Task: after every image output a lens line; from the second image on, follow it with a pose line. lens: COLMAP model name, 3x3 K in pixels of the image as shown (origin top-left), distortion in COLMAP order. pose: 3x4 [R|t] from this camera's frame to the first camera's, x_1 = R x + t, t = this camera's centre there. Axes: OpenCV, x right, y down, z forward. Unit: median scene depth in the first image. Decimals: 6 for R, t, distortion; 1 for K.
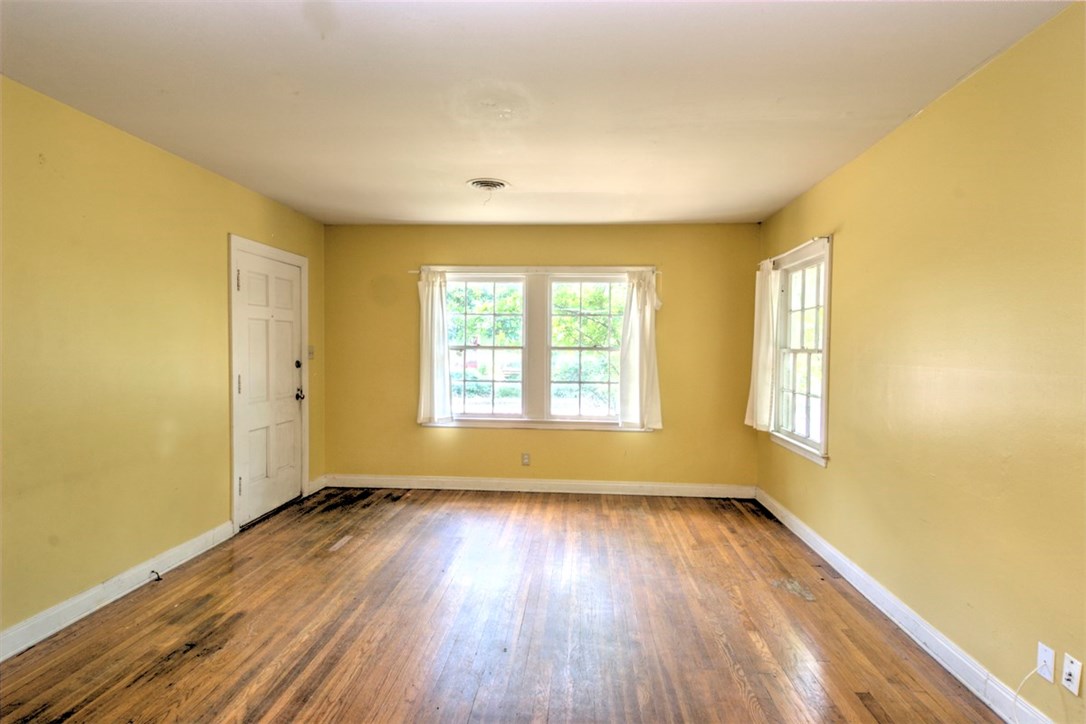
lens RADIAL K [[570.7, 0, 543.0], [0, 570.7, 362.0], [0, 0, 1]] dist [0.046365, -0.048381]
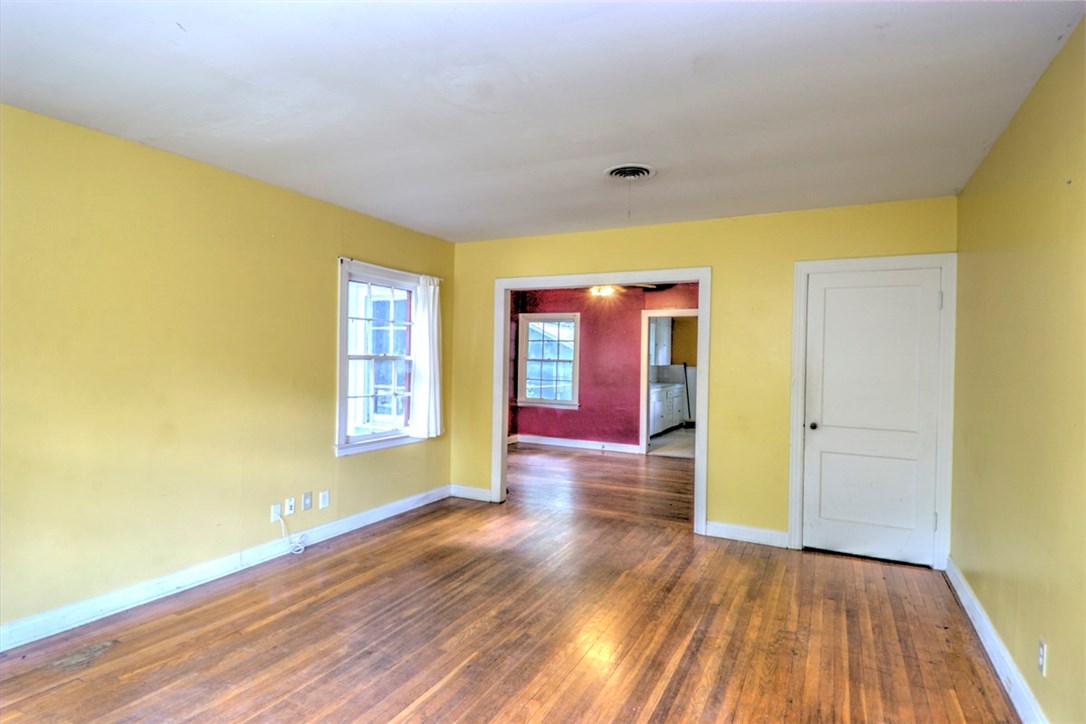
lens RADIAL K [[570.7, 0, 543.0], [0, 570.7, 362.0], [0, 0, 1]] dist [0.046365, -0.048381]
pose [[-0.921440, -0.024849, 0.387725, -0.498578], [-0.011449, 0.999256, 0.036833, -0.053602], [-0.388352, 0.029500, -0.921039, 1.666121]]
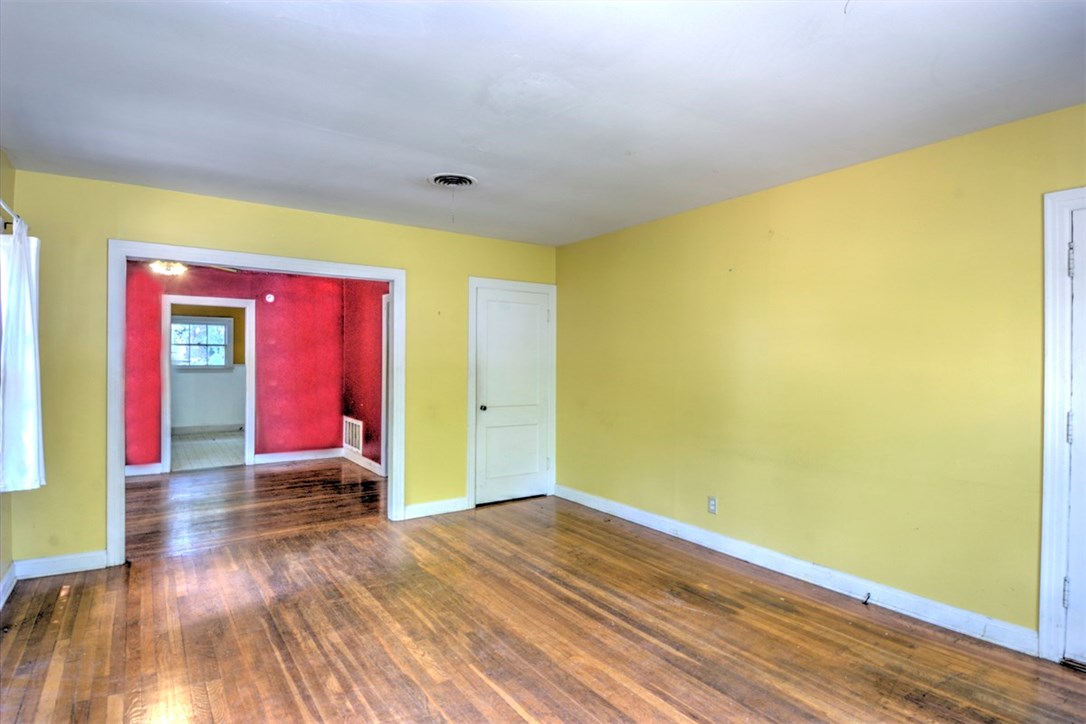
lens RADIAL K [[570.7, 0, 543.0], [0, 570.7, 362.0], [0, 0, 1]] dist [0.046365, -0.048381]
pose [[-0.777337, -0.010627, -0.628995, 0.430329], [-0.030960, 0.999292, 0.021378, -0.039311], [0.628323, 0.036091, -0.777115, 1.610175]]
